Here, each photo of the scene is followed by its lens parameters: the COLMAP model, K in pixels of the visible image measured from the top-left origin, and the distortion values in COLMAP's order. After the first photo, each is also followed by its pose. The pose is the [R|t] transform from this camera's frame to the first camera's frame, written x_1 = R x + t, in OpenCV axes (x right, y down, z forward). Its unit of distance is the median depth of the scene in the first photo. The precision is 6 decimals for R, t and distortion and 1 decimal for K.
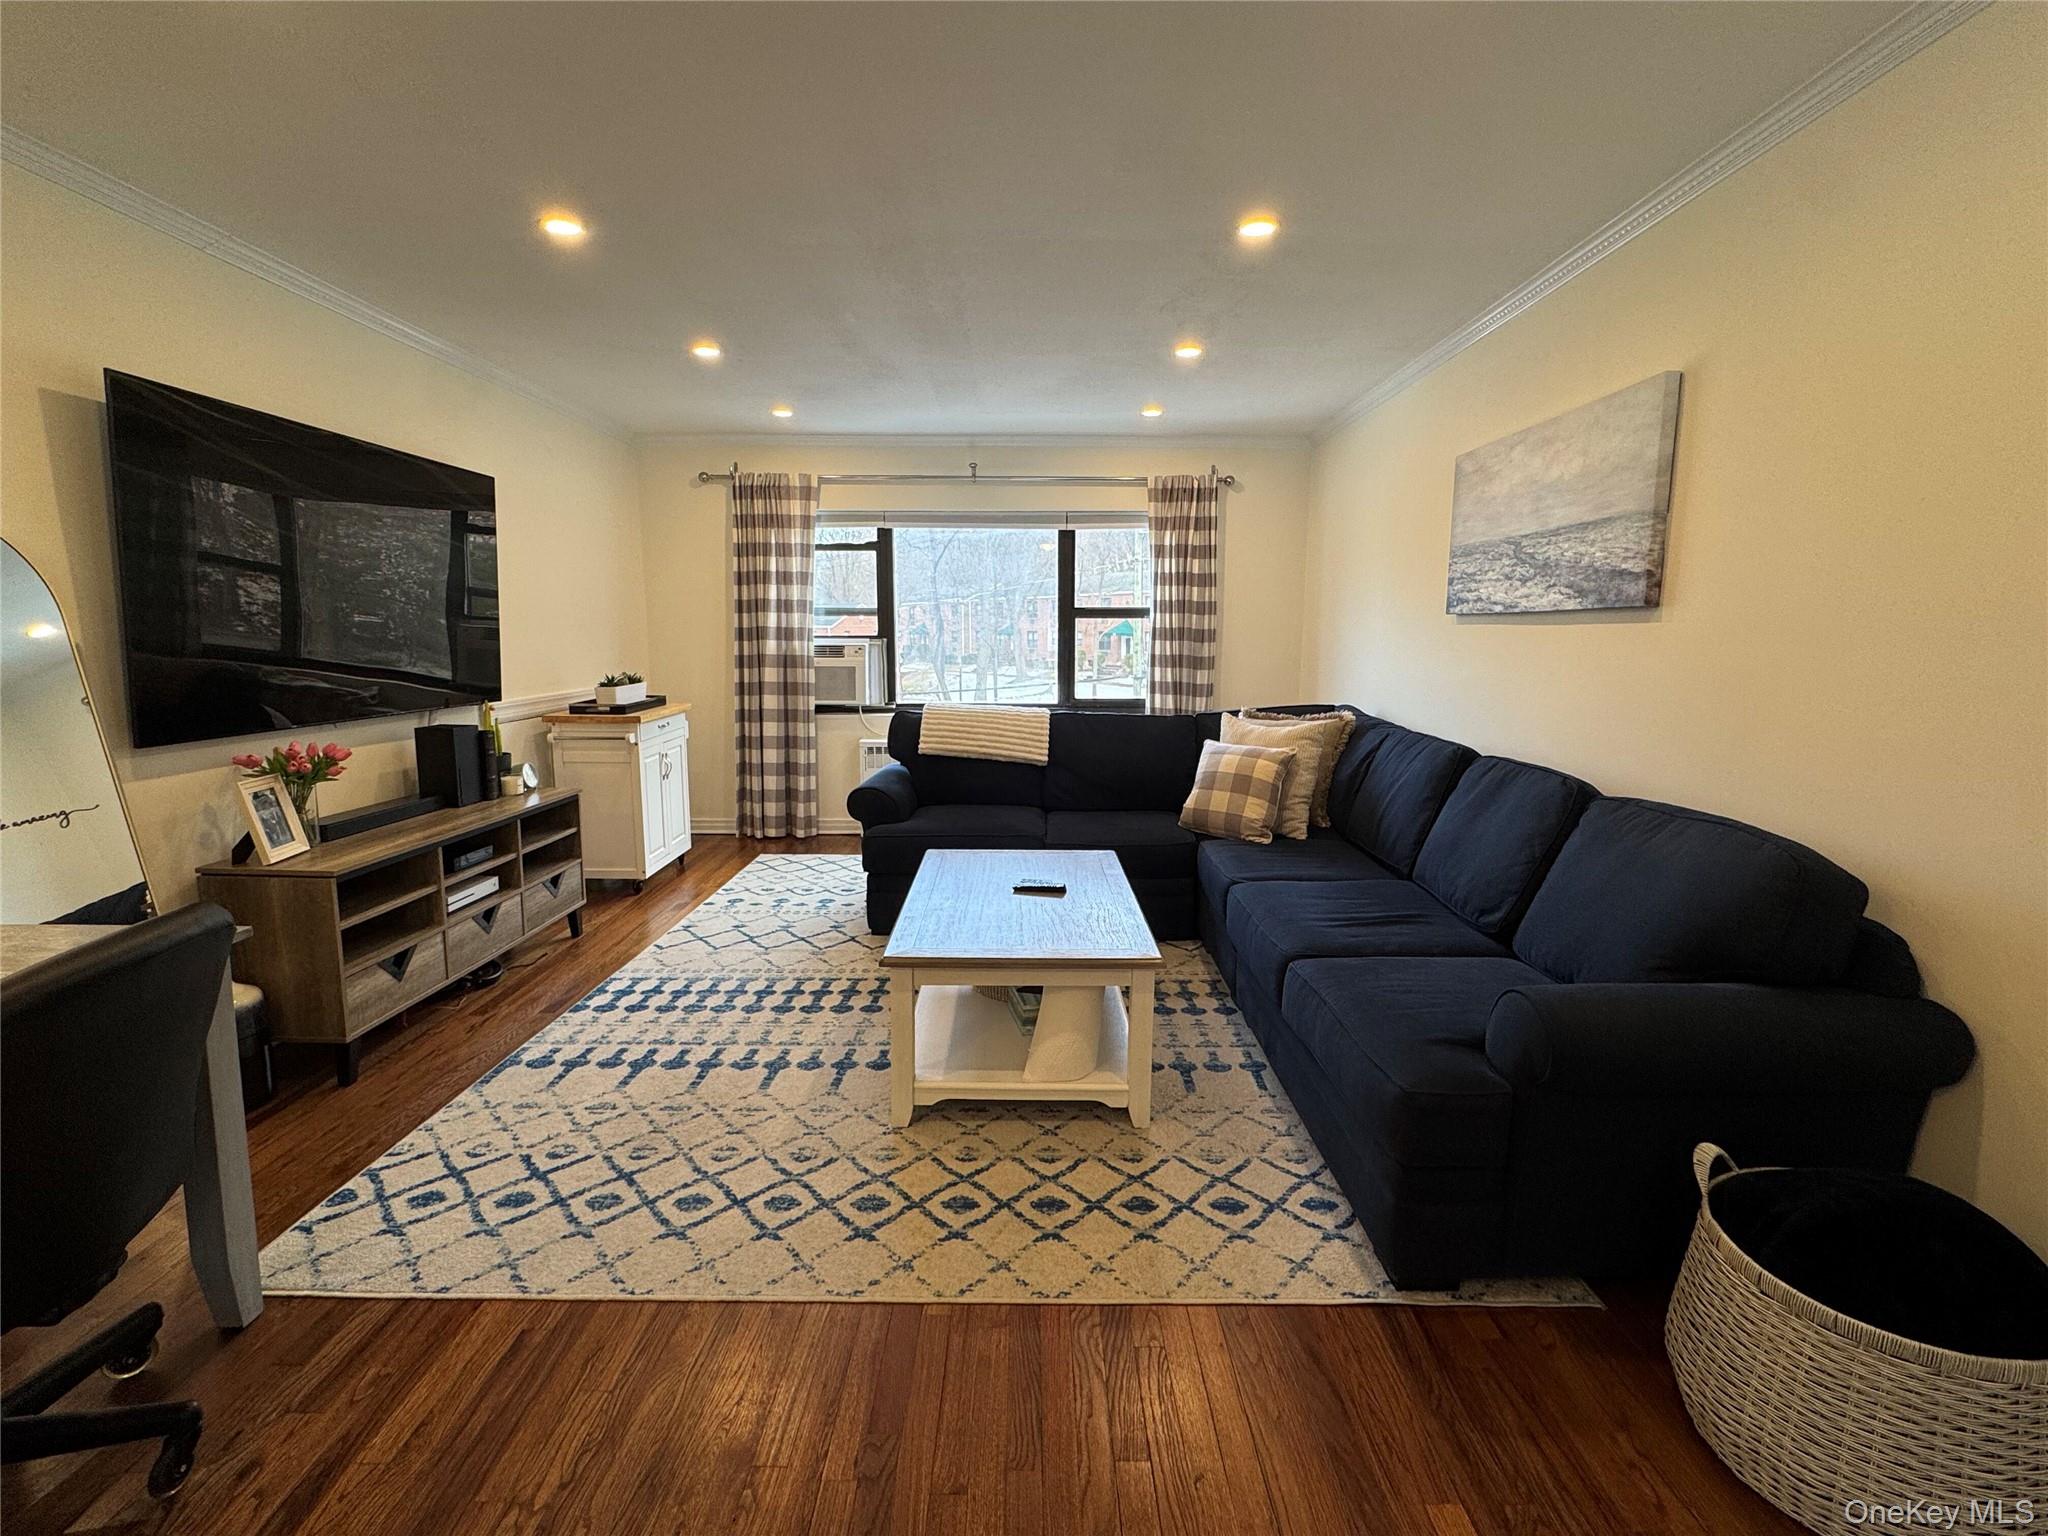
lens RADIAL K [[937.5, 0, 1015.1], [0, 937.5, 762.2], [0, 0, 1]] dist [-0.000766, 0.000558]
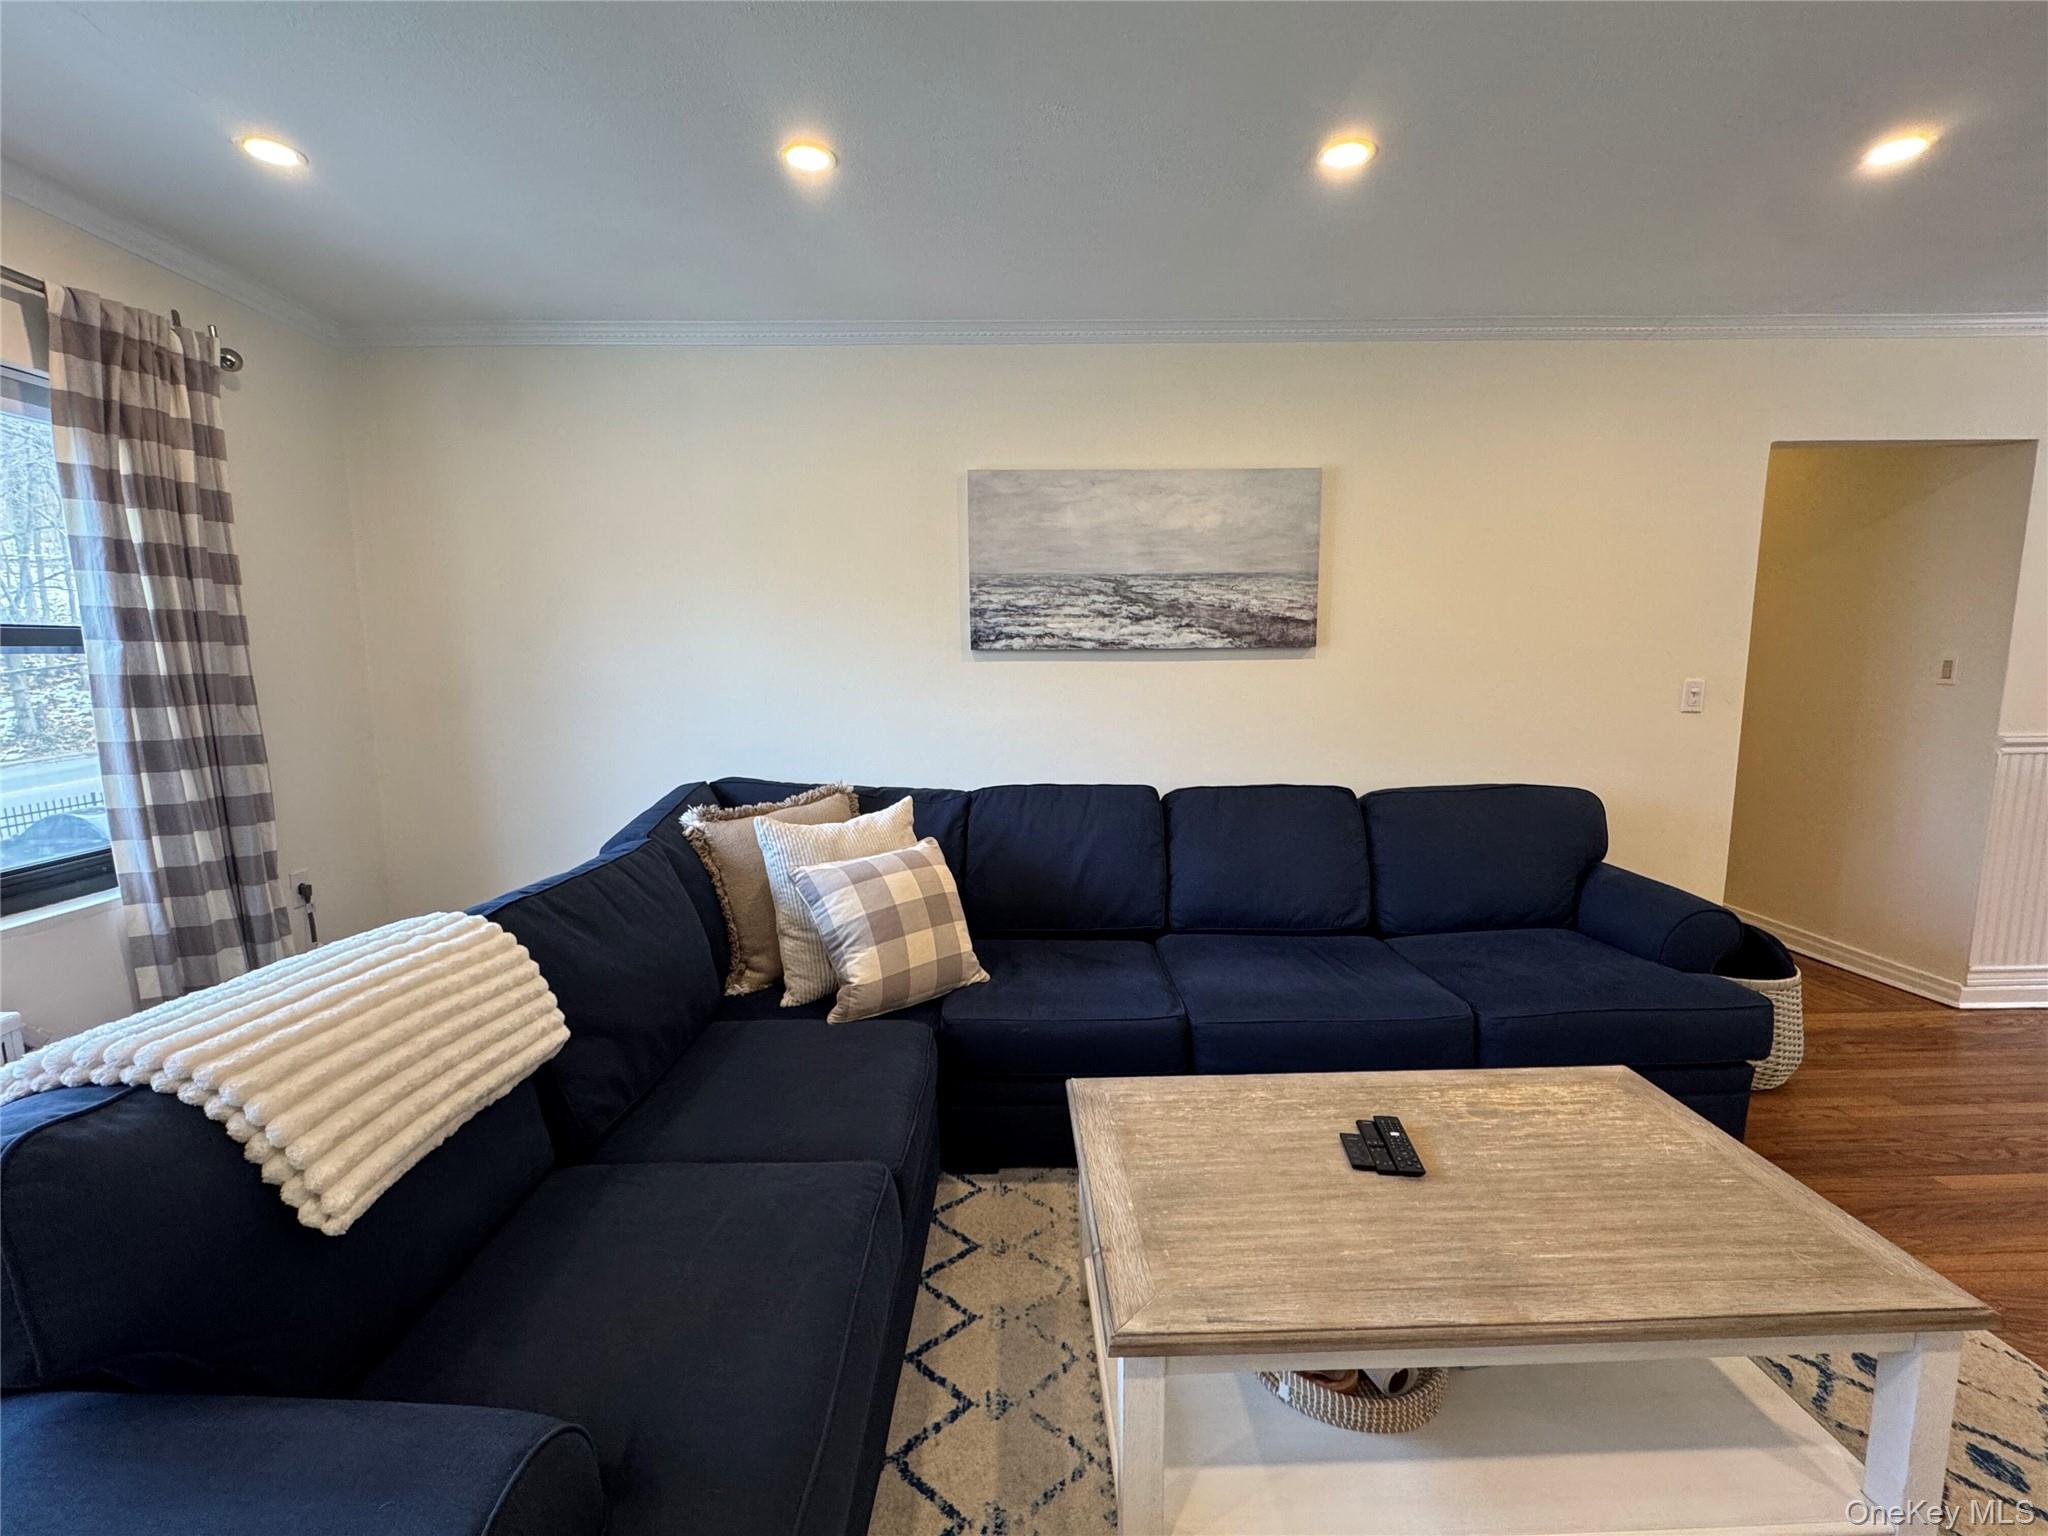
lens RADIAL K [[878.9, 0, 1024.0], [0, 878.9, 768.0], [0, 0, 1]] dist [-0.000047, 0.000139]
pose [[-0.034470, -0.134183, 0.990357, -0.460910], [0.147925, 0.979346, 0.137840, -0.193962], [-0.988398, 0.151250, -0.013909, 1.220411]]
